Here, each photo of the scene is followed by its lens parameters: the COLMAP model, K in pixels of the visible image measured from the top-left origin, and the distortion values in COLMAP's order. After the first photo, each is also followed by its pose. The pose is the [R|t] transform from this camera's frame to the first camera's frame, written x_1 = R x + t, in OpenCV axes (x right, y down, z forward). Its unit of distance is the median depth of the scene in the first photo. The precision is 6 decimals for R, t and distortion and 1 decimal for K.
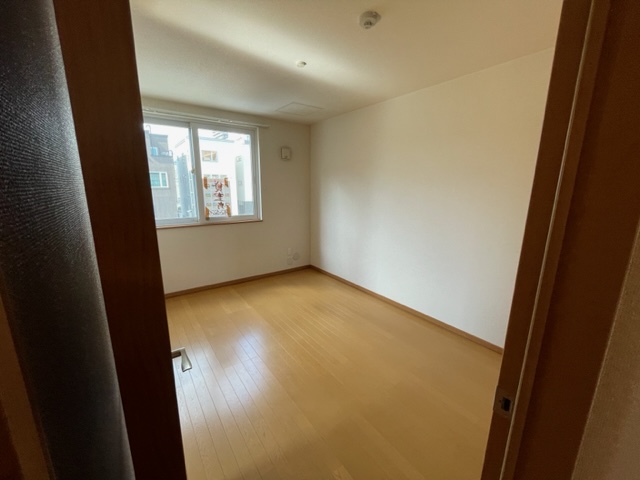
lens RADIAL K [[258.5, 0, 316.7], [0, 258.5, 242.9], [0, 0, 1]] dist [-0.003512, -0.001089]
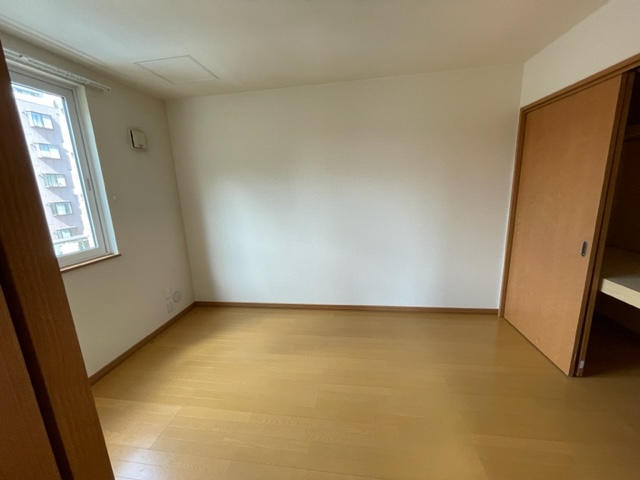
lens RADIAL K [[258.5, 0, 323.4], [0, 258.5, 243.4], [0, 0, 1]] dist [-0.003512, -0.001089]
pose [[0.696374, -0.195831, 0.690445, -0.283702], [0.201055, 0.976761, 0.074257, -0.063391], [-0.688941, 0.087107, 0.719564, 0.277932]]
